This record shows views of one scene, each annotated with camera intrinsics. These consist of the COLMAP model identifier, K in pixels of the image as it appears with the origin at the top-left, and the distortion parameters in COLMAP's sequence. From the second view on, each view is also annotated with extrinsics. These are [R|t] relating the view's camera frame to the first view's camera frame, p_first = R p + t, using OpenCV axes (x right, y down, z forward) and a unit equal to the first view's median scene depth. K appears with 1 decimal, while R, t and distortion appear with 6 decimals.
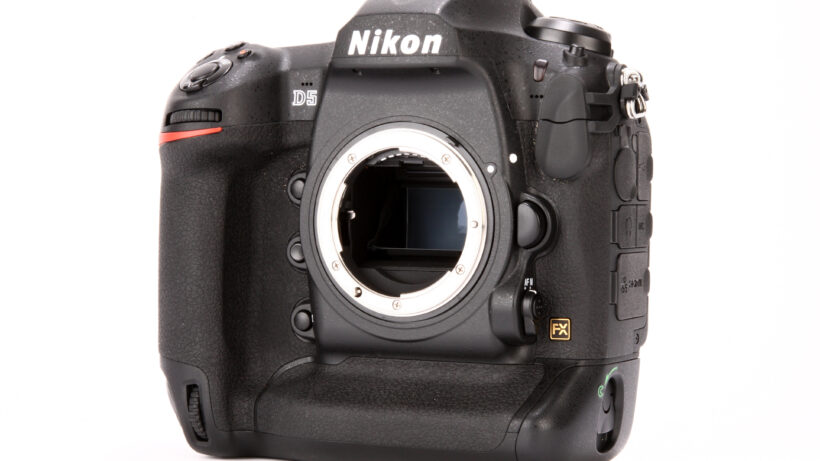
lens RADIAL K [[2060.1, 0, 410.0], [0, 2060.1, 230.5], [0, 0, 1]] dist [0.017489, 0.048290]
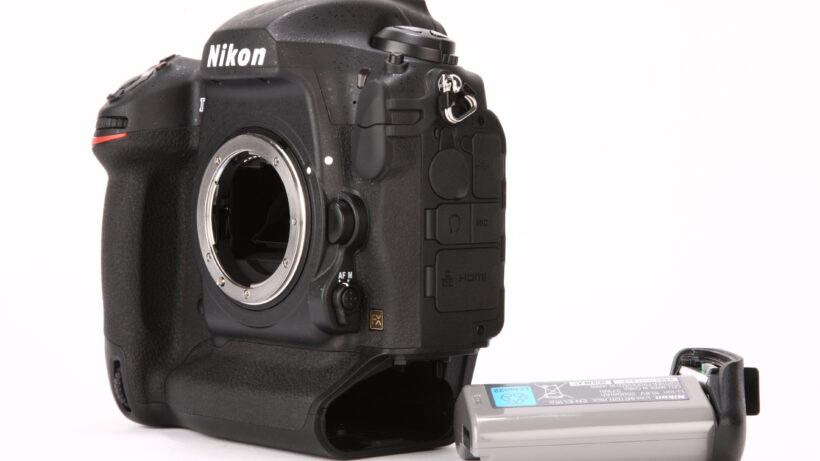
lens RADIAL K [[2060.1, 0, 410.0], [0, 2060.1, 230.5], [0, 0, 1]] dist [0.017489, 0.048290]
pose [[0.927185, 0.006456, -0.374549, 0.486415], [0.000432, 0.999832, 0.018302, -0.017897], [0.374604, -0.017131, 0.927027, 0.014760]]
